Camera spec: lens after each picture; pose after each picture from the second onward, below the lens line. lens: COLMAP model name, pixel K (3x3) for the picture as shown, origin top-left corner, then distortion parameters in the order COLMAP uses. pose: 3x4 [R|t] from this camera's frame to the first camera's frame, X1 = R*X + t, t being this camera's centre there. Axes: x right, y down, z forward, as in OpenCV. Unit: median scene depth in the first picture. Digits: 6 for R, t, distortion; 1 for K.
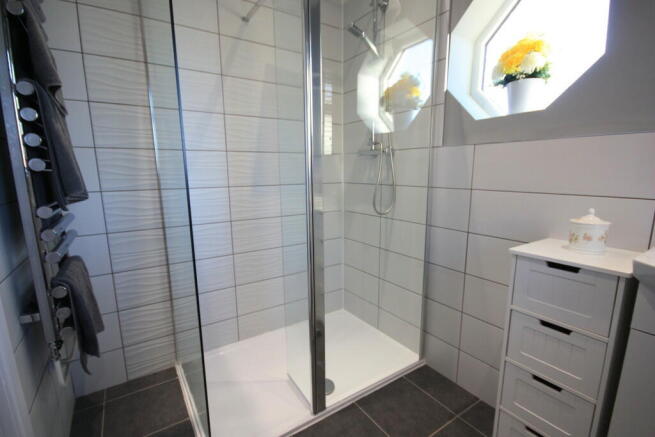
lens RADIAL K [[306.3, 0, 327.1], [0, 306.3, 224.6], [0, 0, 1]] dist [-0.003476, -0.001474]
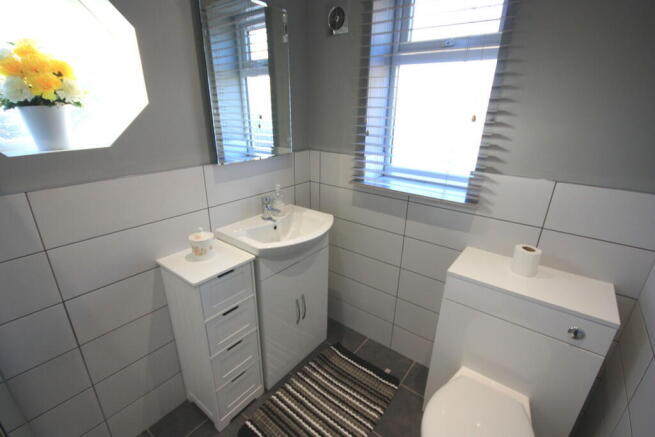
lens RADIAL K [[306.3, 0, 327.1], [0, 306.3, 224.6], [0, 0, 1]] dist [-0.003476, -0.001474]
pose [[-0.304047, -0.347803, 0.886898, -0.572800], [0.156996, 0.899951, 0.406743, -0.596507], [-0.939631, 0.262909, -0.219024, 0.862664]]
